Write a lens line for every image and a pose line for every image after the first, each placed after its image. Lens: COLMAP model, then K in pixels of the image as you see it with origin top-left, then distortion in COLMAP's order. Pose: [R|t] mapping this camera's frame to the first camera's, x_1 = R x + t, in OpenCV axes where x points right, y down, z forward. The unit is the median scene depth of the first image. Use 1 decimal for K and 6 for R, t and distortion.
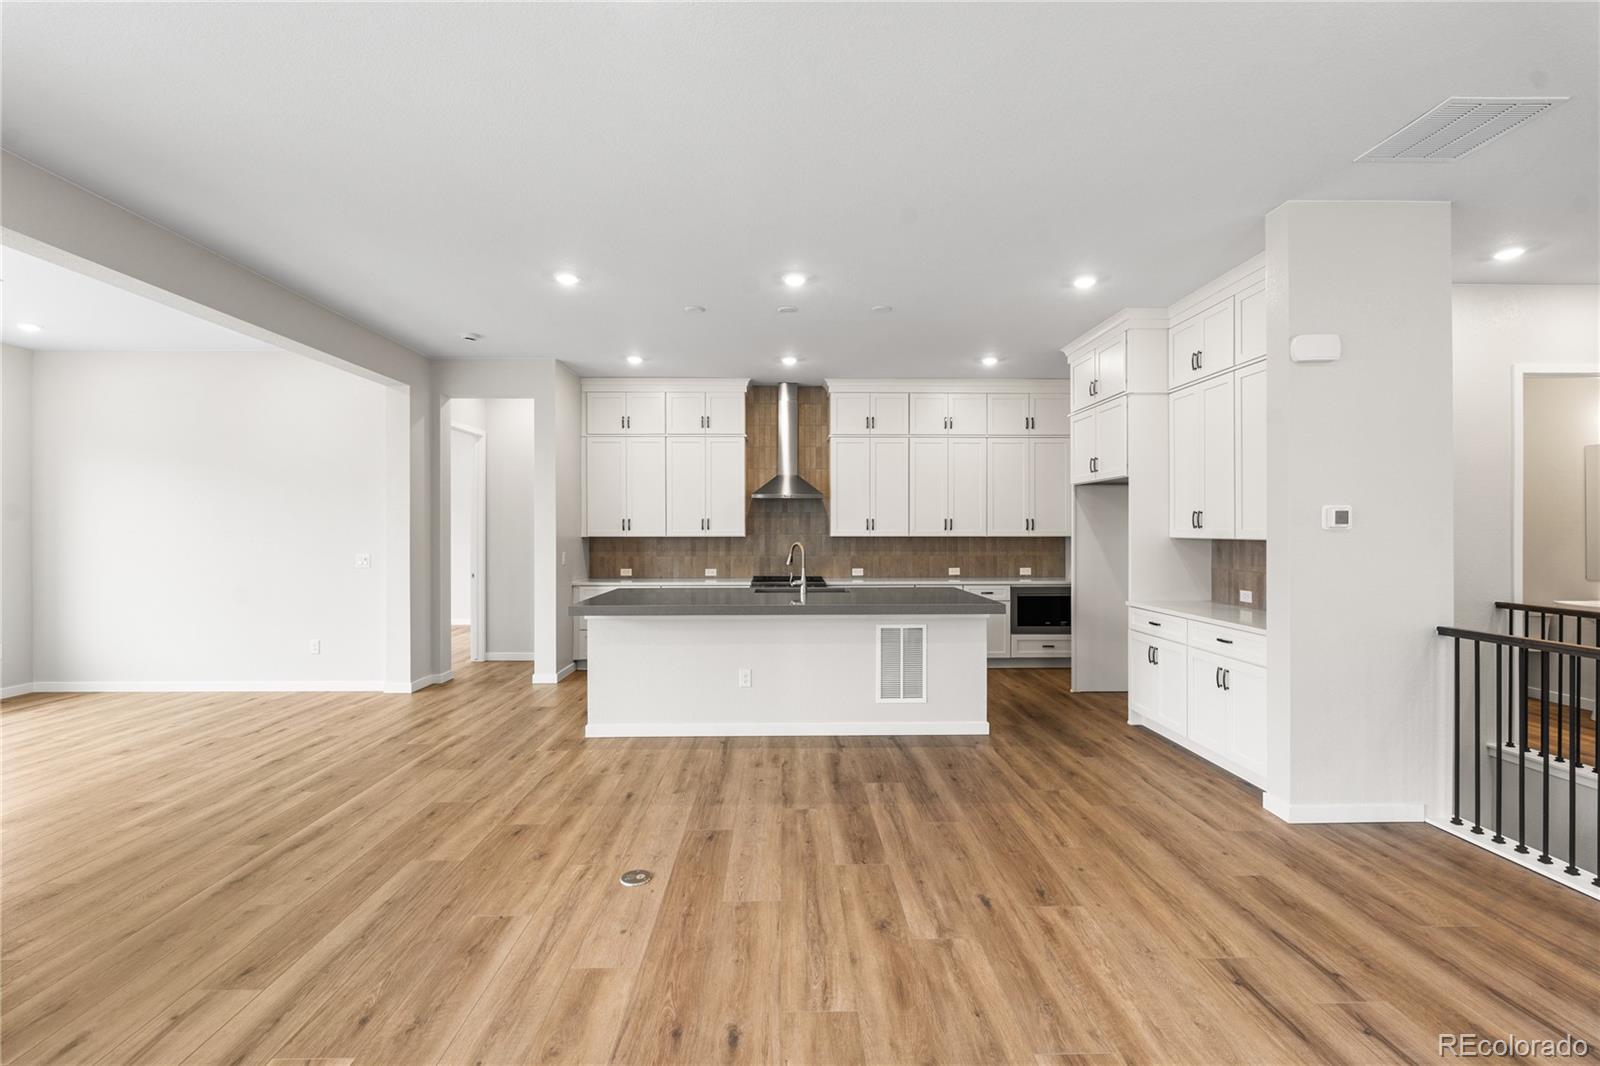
lens RADIAL K [[704.9, 0, 797.1], [0, 704.9, 532.2], [0, 0, 1]] dist [-0.005363, 0.001463]
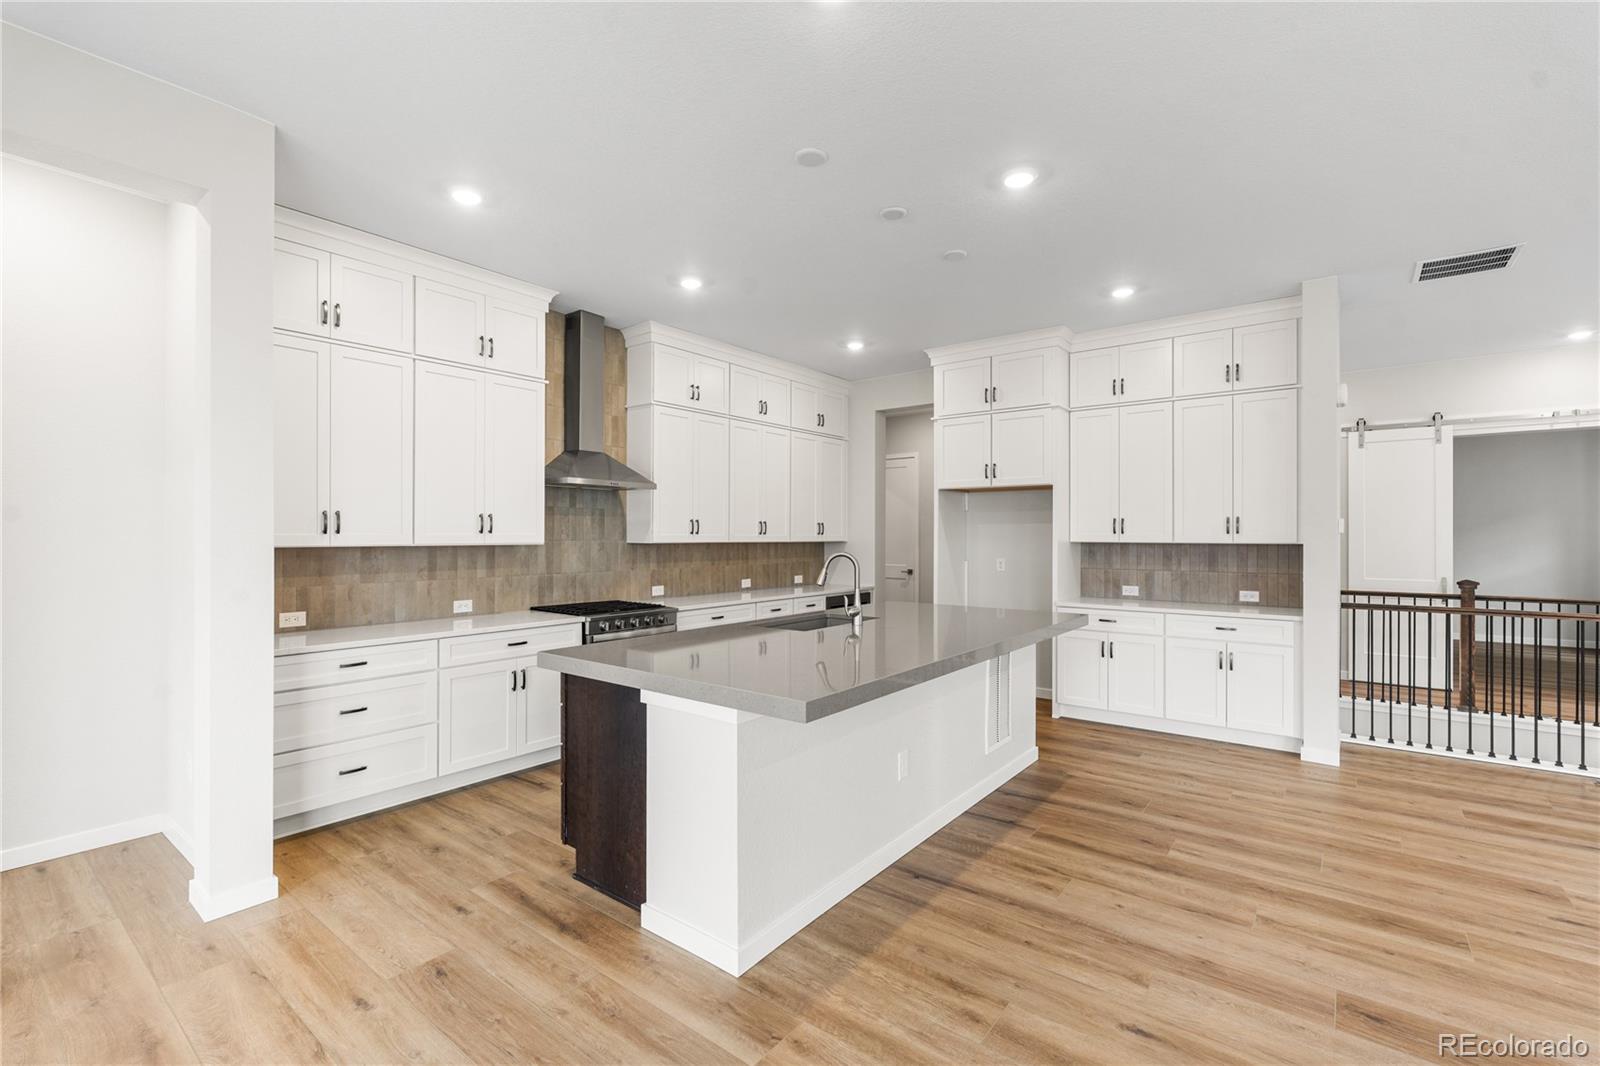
lens RADIAL K [[704.9, 0, 794.0], [0, 704.9, 533.4], [0, 0, 1]] dist [-0.005363, 0.001463]
pose [[0.634801, 0.002684, 0.772671, -0.705905], [0.000816, 0.999991, -0.004144, -0.001102], [-0.772675, 0.003261, 0.634793, 0.745594]]
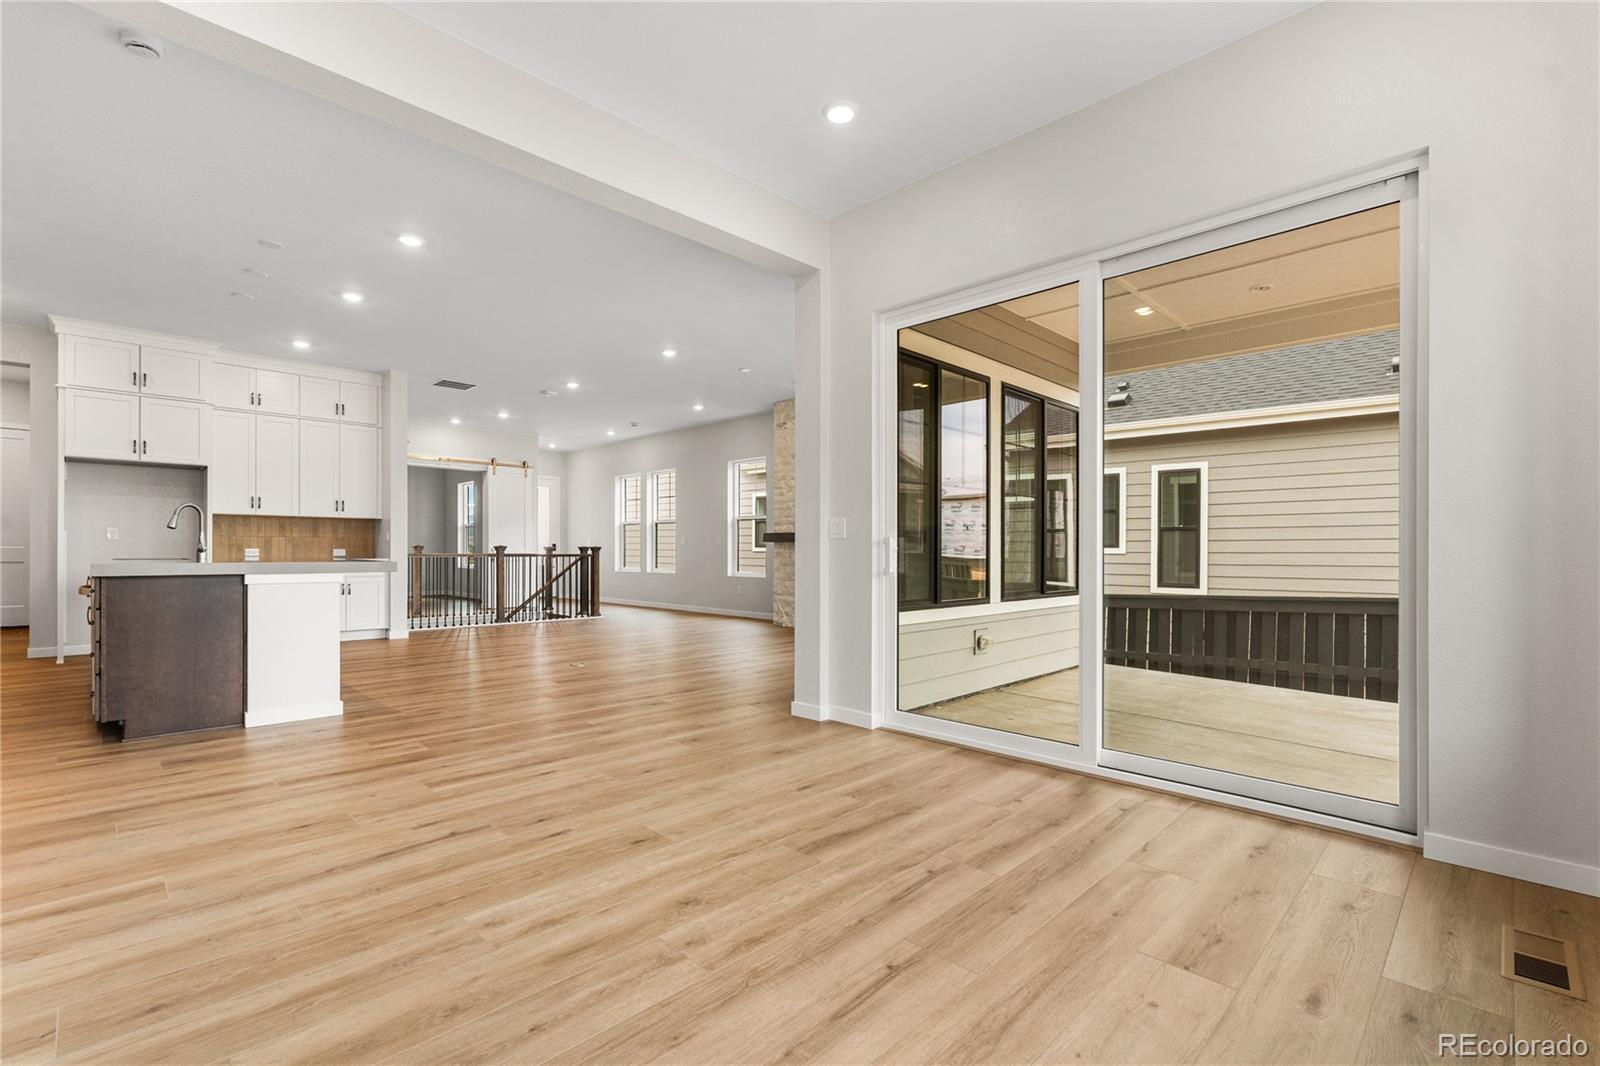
lens RADIAL K [[704.9, 0, 789.6], [0, 704.9, 553.1], [0, 0, 1]] dist [-0.005363, 0.001463]
pose [[-0.689463, -0.006052, 0.724295, -1.471310], [-0.002523, 0.999979, 0.005954, 0.088765], [-0.724316, 0.002278, -0.689464, 1.327460]]
